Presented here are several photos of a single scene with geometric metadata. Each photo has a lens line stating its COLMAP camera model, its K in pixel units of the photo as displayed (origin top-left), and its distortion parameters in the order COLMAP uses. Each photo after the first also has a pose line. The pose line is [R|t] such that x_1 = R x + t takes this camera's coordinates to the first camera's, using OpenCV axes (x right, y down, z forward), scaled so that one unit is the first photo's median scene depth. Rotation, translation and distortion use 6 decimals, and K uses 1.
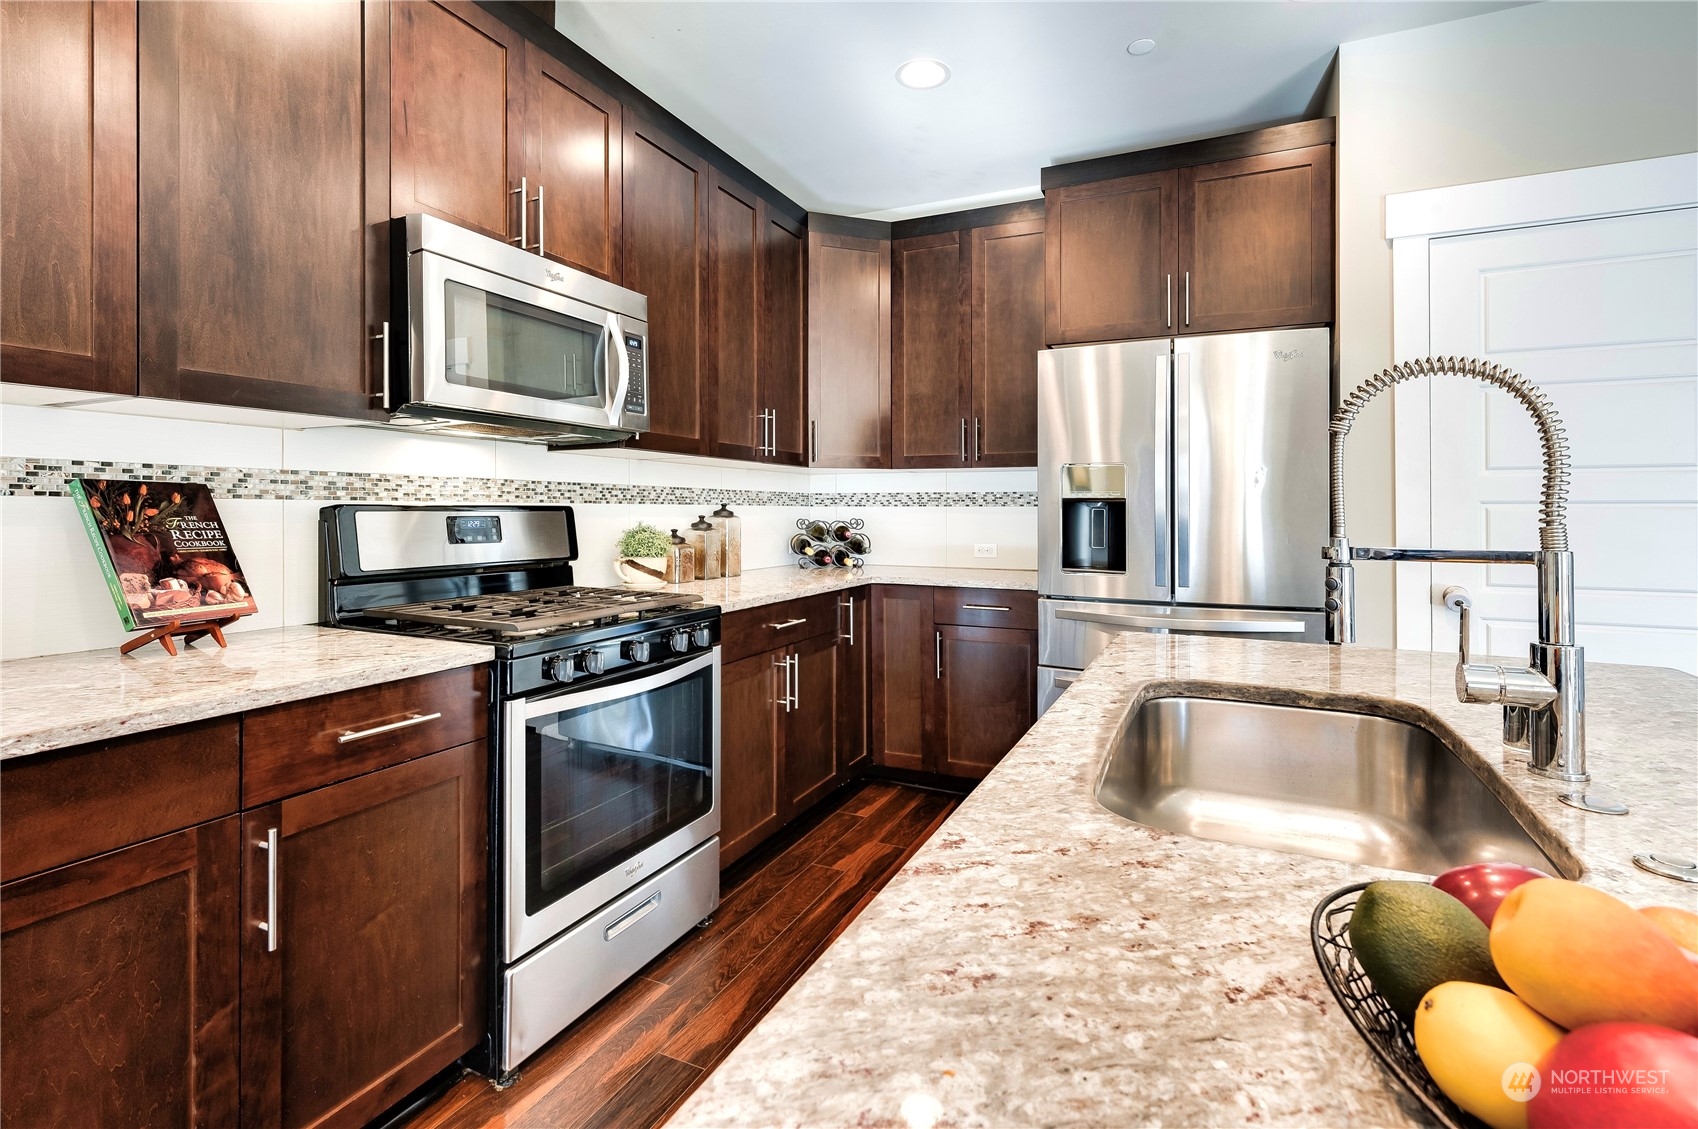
lens RADIAL K [[797.1, 0, 848.3], [0, 797.1, 521.6], [0, 0, 1]] dist [-0.000508, -0.000362]
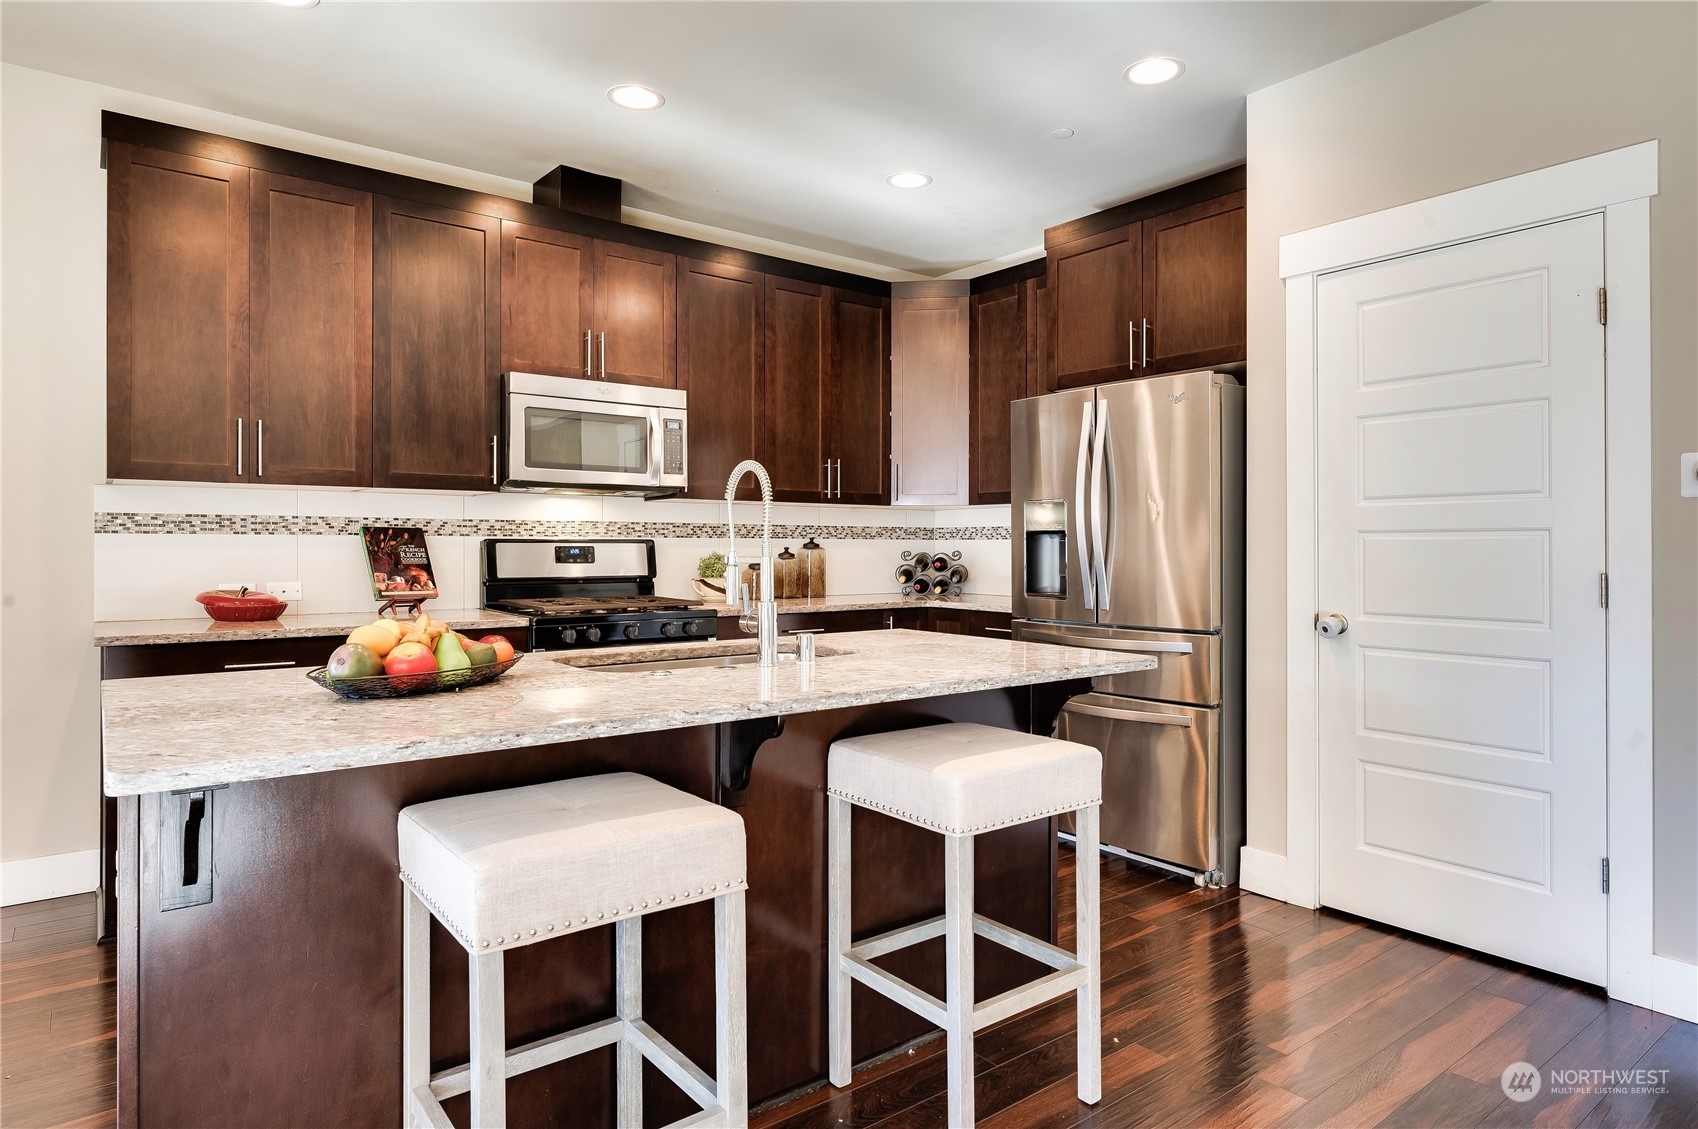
lens RADIAL K [[976.0, 0, 849.0], [0, 976.0, 564.5], [0, 0, 1]] dist [0.001404, 0.000051]
pose [[0.890715, 0.006126, -0.454521, 0.795509], [-0.004879, 0.999980, 0.003916, 0.017135], [0.454536, -0.001270, 0.890728, -0.412218]]
